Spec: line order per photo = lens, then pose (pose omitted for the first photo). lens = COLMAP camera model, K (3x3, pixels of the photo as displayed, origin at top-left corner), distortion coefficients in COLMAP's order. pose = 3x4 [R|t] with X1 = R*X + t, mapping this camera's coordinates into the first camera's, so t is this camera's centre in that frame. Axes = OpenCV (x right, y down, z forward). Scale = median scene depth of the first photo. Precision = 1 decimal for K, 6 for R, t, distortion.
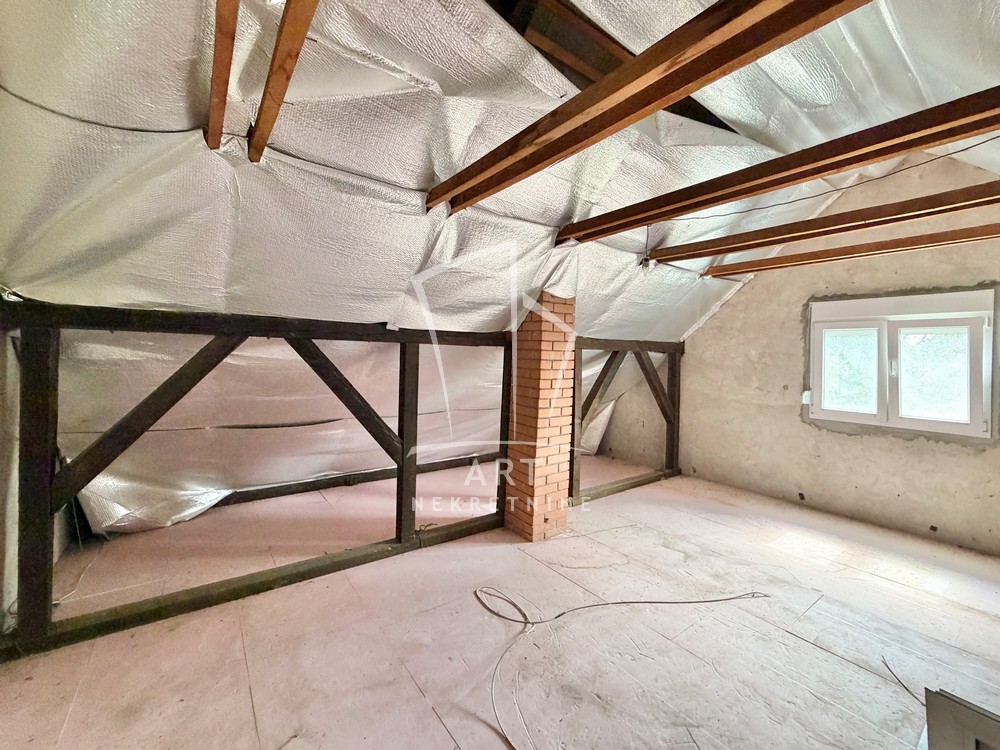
lens RADIAL K [[410.9, 0, 500.0], [0, 410.9, 357.8], [0, 0, 1]] dist [0.000736, -0.000027]
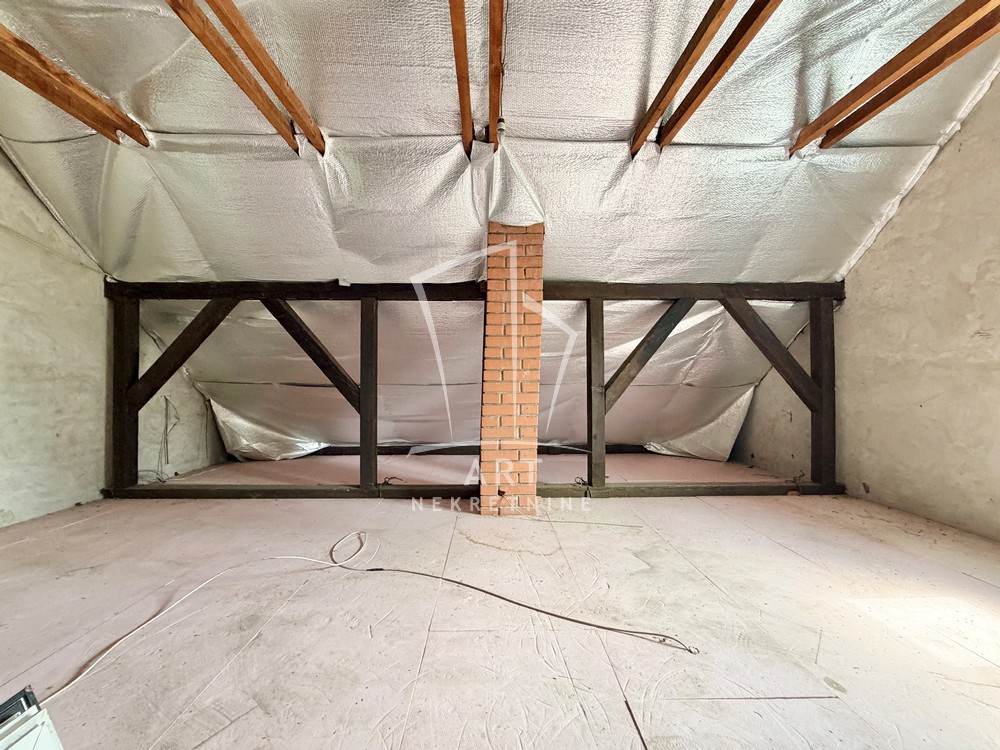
lens RADIAL K [[398.7, 0, 495.7], [0, 398.7, 376.1], [0, 0, 1]] dist [-0.000185, 0.000346]
pose [[0.816351, -0.030556, -0.576747, 0.555290], [0.017836, 0.999457, -0.027706, 0.172617], [0.577281, 0.012331, 0.816453, 0.315954]]
